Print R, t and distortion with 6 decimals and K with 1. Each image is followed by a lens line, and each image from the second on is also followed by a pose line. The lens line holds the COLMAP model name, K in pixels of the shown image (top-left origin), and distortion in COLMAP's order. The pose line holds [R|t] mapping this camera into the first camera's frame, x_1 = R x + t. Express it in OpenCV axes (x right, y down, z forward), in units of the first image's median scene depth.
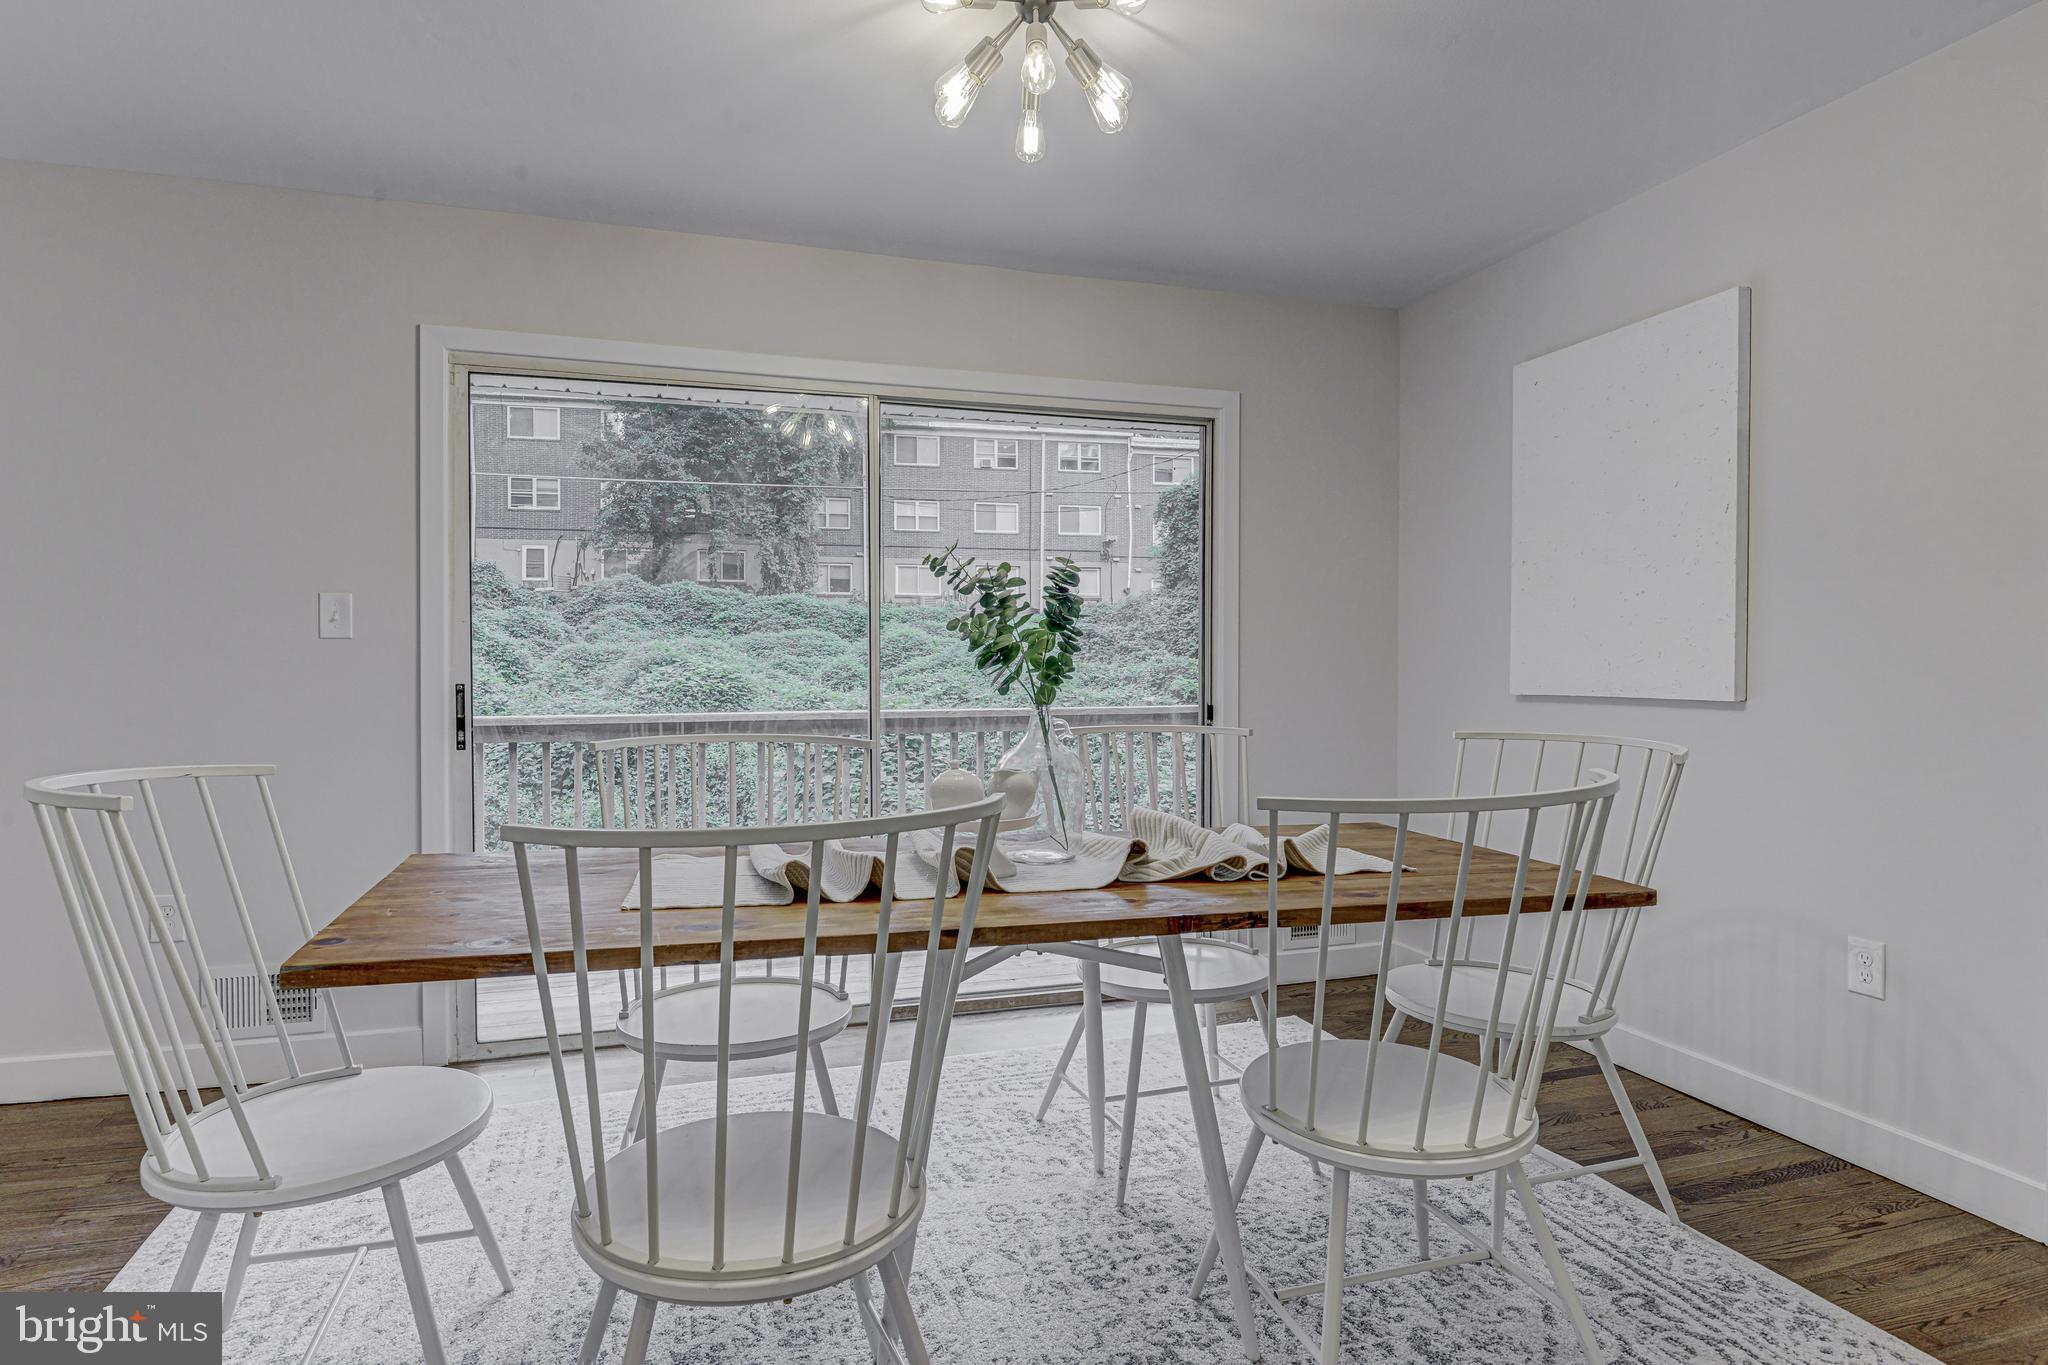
lens RADIAL K [[1112.4, 0, 1014.3], [0, 1112.4, 675.6], [0, 0, 1]] dist [-0.006901, -0.000769]
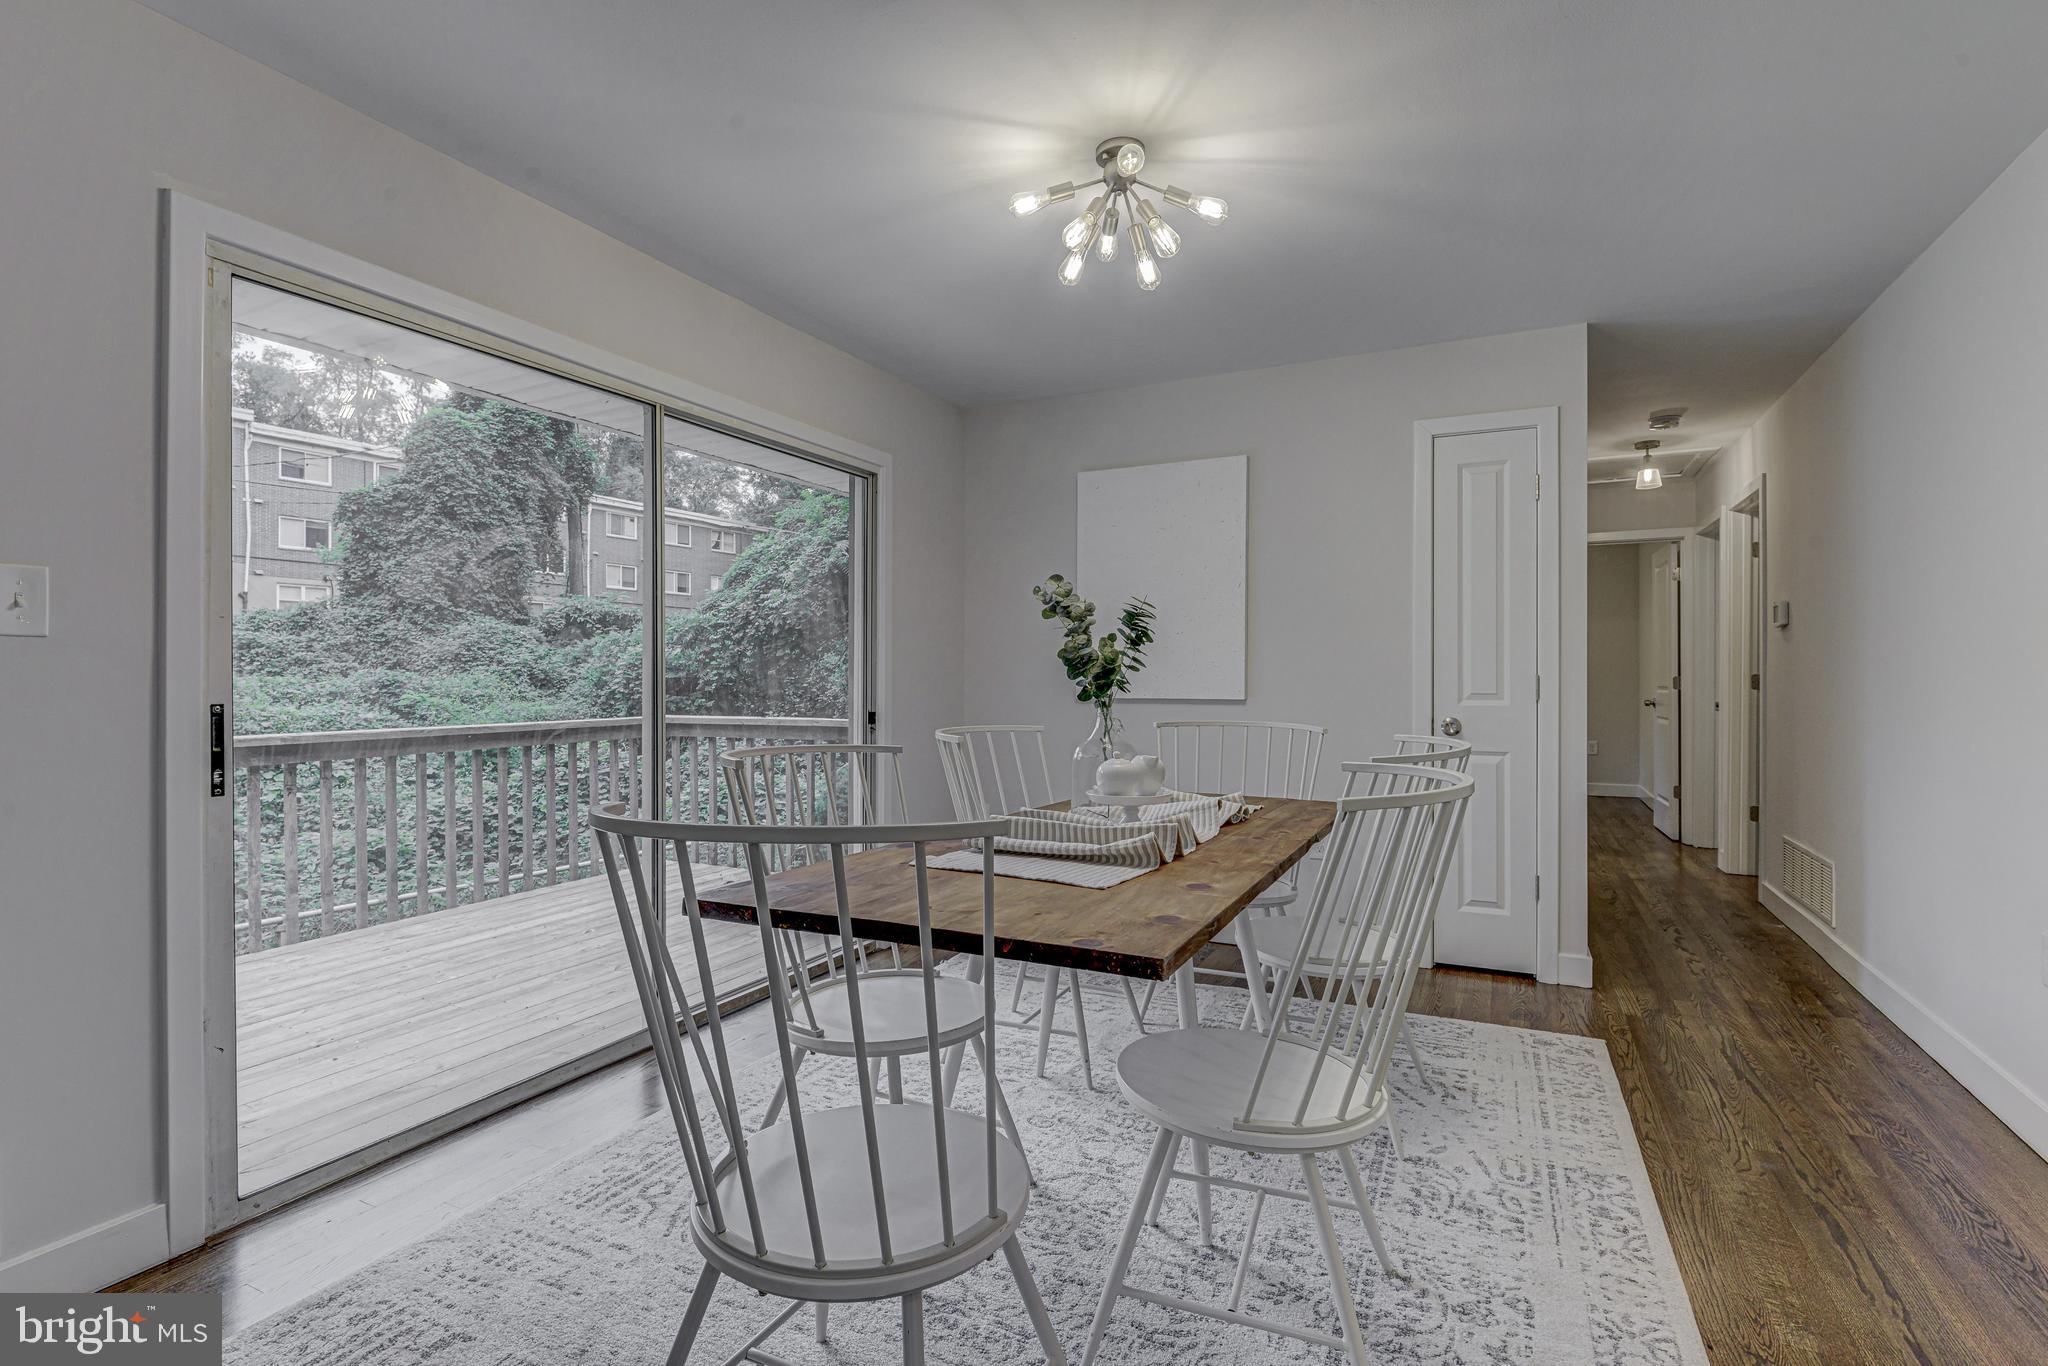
lens RADIAL K [[998.0, 0, 1016.9], [0, 998.0, 679.1], [0, 0, 1]] dist [0.004373, 0.000670]
pose [[0.692862, -0.000227, 0.721070, -0.603750], [0.007156, 0.999953, -0.006562, -0.000904], [-0.721035, 0.009706, 0.692831, 0.177124]]
